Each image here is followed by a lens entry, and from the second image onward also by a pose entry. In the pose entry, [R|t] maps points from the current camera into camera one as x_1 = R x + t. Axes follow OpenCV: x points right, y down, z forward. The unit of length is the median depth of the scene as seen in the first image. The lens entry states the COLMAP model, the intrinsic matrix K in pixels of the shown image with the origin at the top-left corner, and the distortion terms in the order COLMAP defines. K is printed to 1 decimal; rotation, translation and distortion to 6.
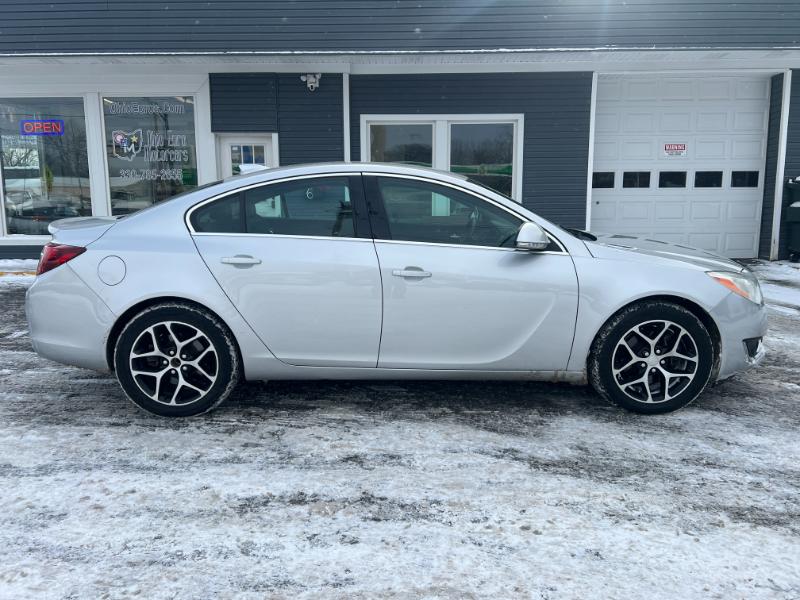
lens RADIAL K [[601.0, 0, 395.6], [0, 601.0, 296.2], [0, 0, 1]] dist [0.053949, -0.064810]
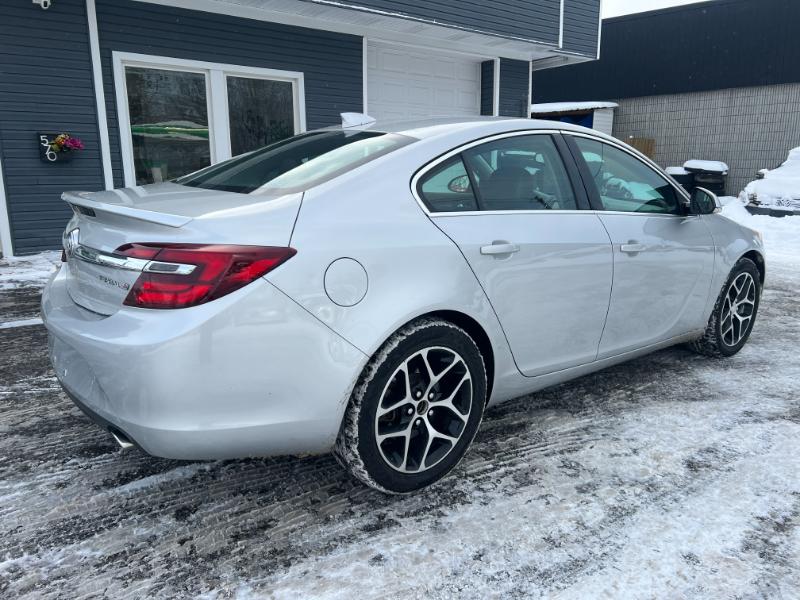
lens RADIAL K [[601.0, 0, 395.6], [0, 601.0, 296.2], [0, 0, 1]] dist [0.053949, -0.064810]
pose [[0.785906, -0.123090, 0.605971, -0.776351], [0.091897, 0.992354, 0.082391, -0.070836], [-0.611479, -0.009065, 0.791209, 0.491254]]
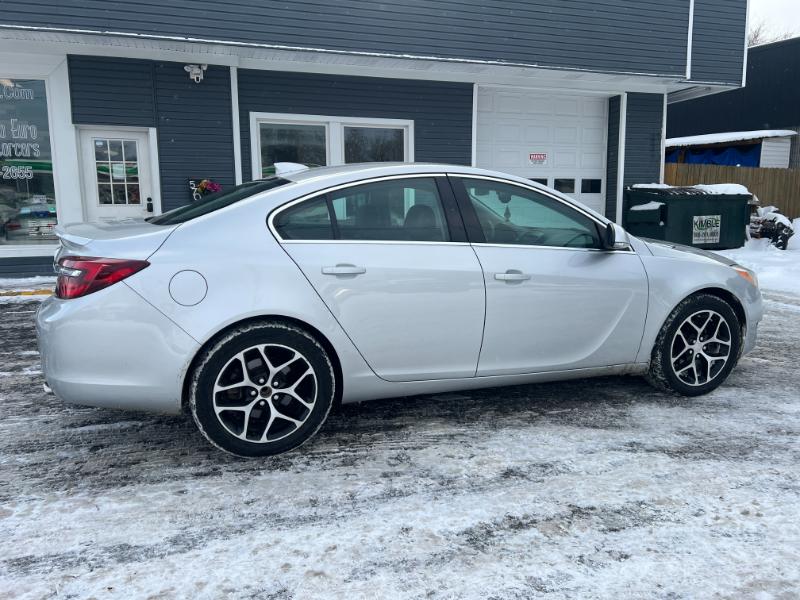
lens RADIAL K [[601.0, 0, 395.6], [0, 601.0, 296.2], [0, 0, 1]] dist [0.053949, -0.064810]
pose [[0.943342, -0.049151, 0.328160, -0.463804], [0.051431, 0.998675, 0.001733, -0.017656], [-0.327811, 0.015243, 0.944620, 0.132035]]
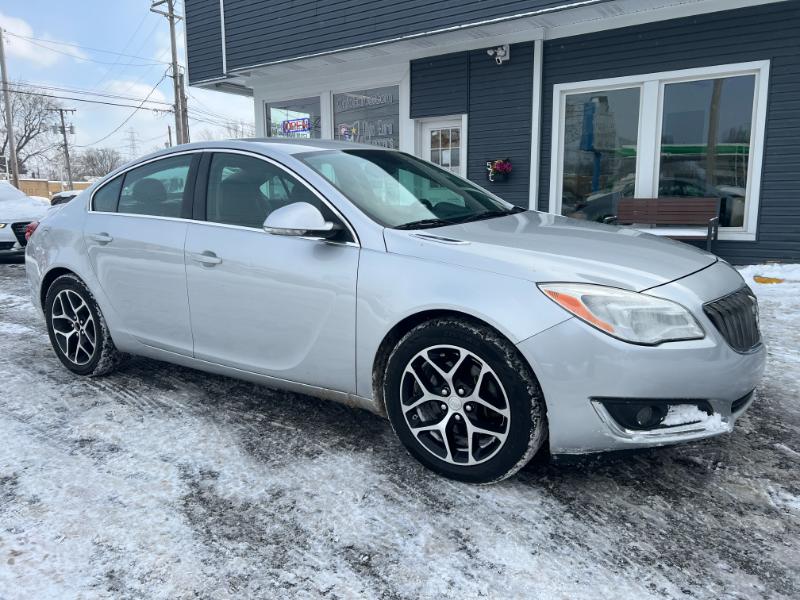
lens RADIAL K [[598.6, 0, 398.6], [0, 598.6, 297.6], [0, 0, 1]] dist [0.056117, -0.067062]
pose [[0.827794, 0.088858, -0.553950, 0.752164], [-0.075521, 0.996040, 0.046918, -0.042530], [0.555926, 0.002997, 0.831227, 0.395442]]
